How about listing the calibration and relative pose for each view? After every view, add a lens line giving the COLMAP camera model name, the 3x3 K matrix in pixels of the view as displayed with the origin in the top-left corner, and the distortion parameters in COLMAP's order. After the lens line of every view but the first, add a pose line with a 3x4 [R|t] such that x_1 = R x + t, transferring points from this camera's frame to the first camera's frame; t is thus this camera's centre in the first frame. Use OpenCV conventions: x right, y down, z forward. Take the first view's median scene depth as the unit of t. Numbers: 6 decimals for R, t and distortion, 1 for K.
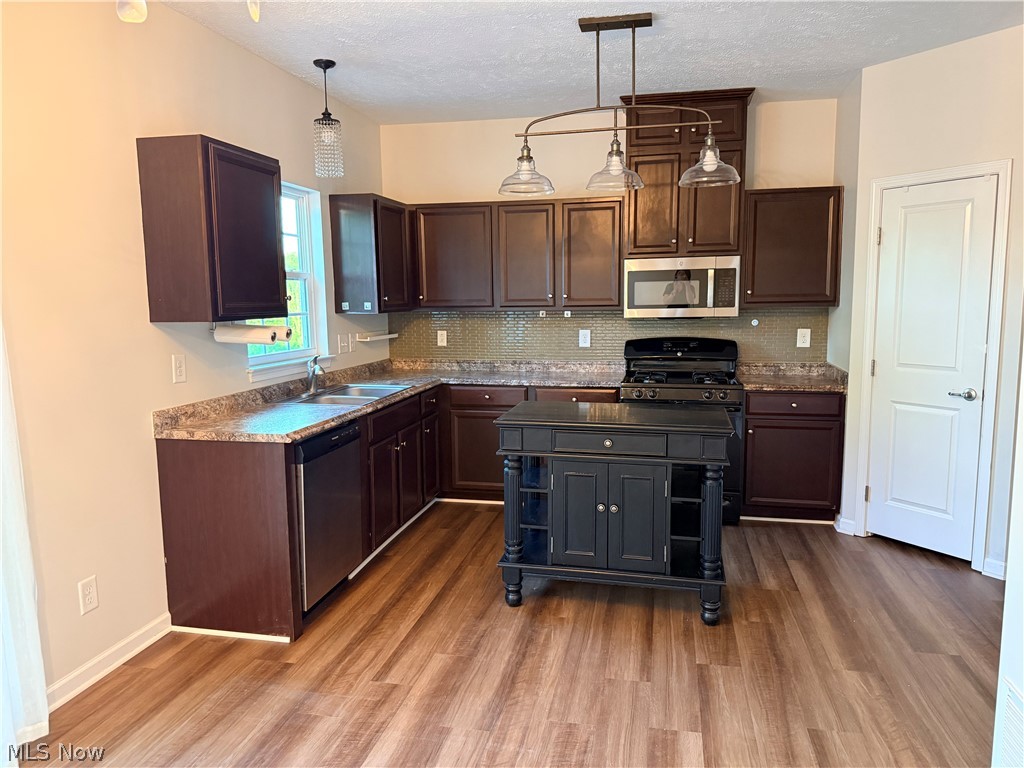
lens RADIAL K [[726.4, 0, 513.9], [0, 726.4, 382.1], [0, 0, 1]] dist [0.124976, -0.162731]
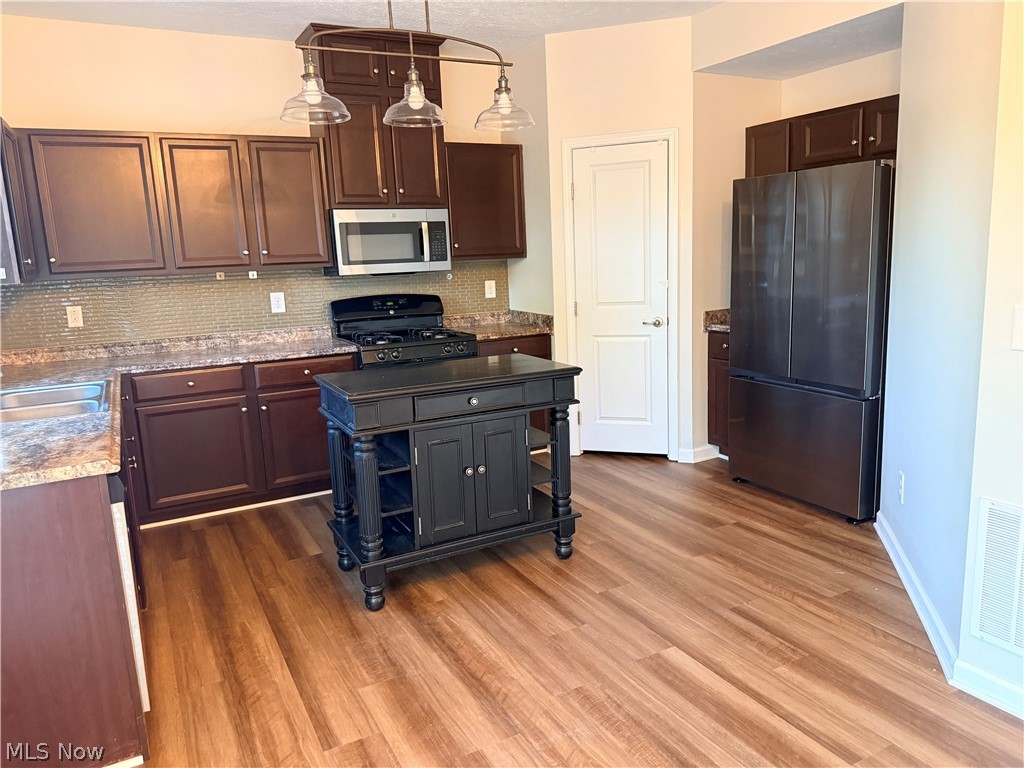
lens RADIAL K [[726.4, 0, 513.9], [0, 726.4, 382.1], [0, 0, 1]] dist [0.124976, -0.162731]
pose [[0.764284, -0.135976, 0.630381, -0.322526], [0.110682, 0.990671, 0.079500, -0.007021], [-0.635311, 0.009011, 0.772204, 0.194351]]
